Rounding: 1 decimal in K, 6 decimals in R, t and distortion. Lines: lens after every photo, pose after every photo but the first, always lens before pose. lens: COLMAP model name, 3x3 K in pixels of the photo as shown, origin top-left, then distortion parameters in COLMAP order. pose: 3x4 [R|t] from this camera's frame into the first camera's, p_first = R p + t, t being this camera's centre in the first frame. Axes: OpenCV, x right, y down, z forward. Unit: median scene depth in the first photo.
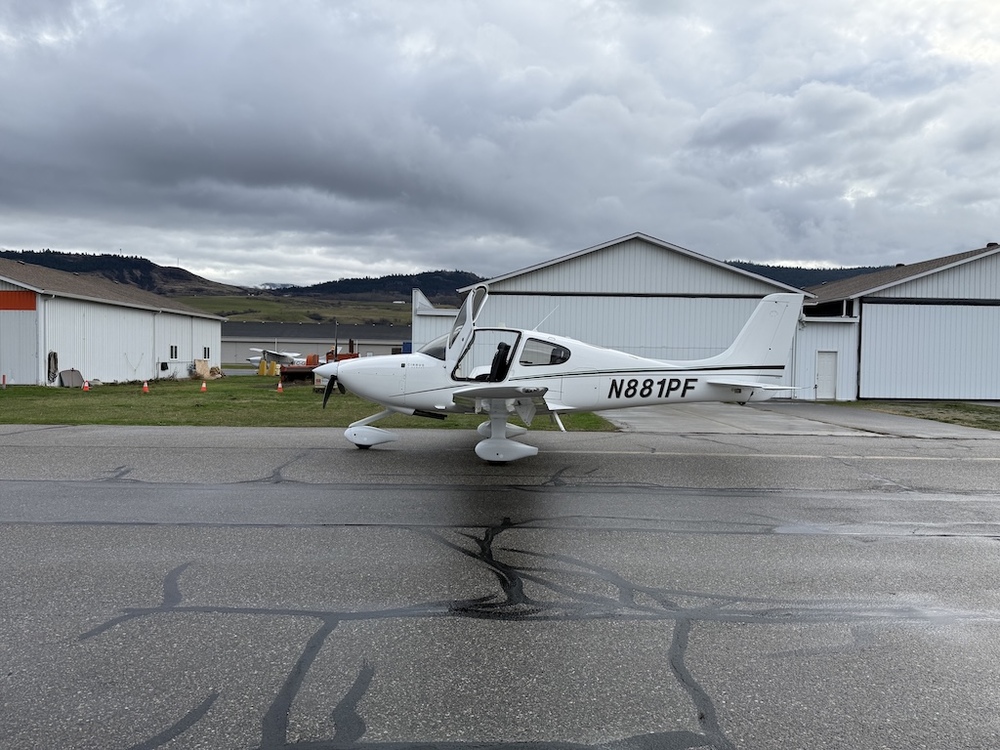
lens RADIAL K [[702.3, 0, 500.0], [0, 702.3, 375.0], [0, 0, 1]] dist [0.041461, 0.000312]
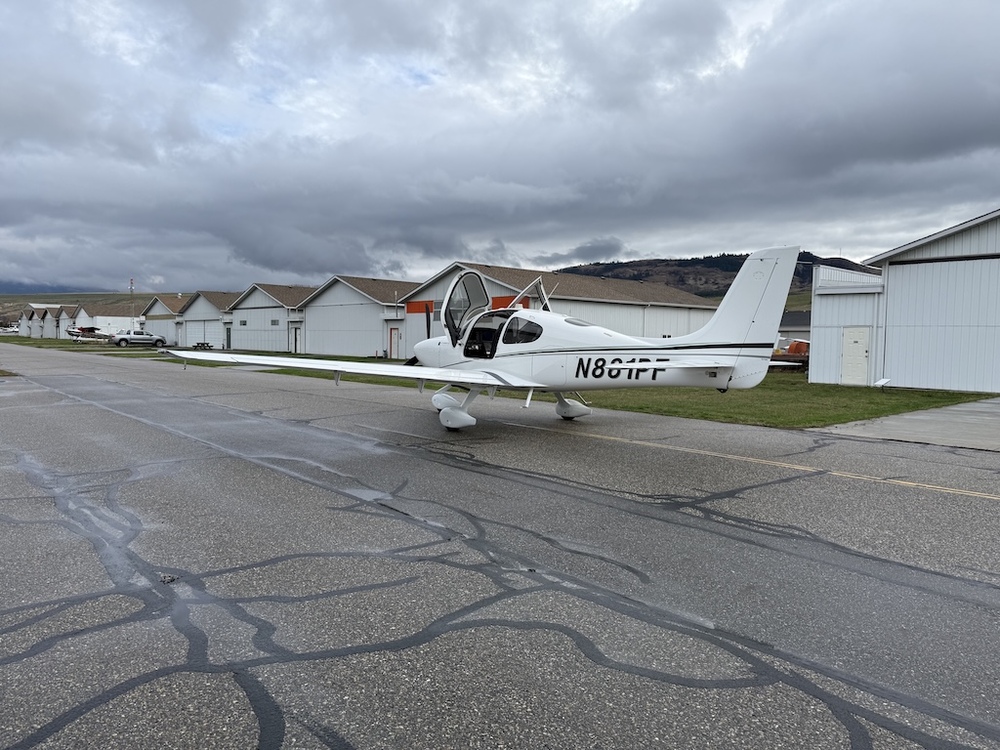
lens RADIAL K [[686.1, 0, 500.0], [0, 686.1, 375.0], [0, 0, 1]] dist [0.130012, -0.174814]
pose [[0.645195, 0.031165, -0.763382, 0.780710], [-0.020639, 0.999514, 0.023361, 0.009528], [0.763739, 0.000684, 0.645525, 0.309302]]
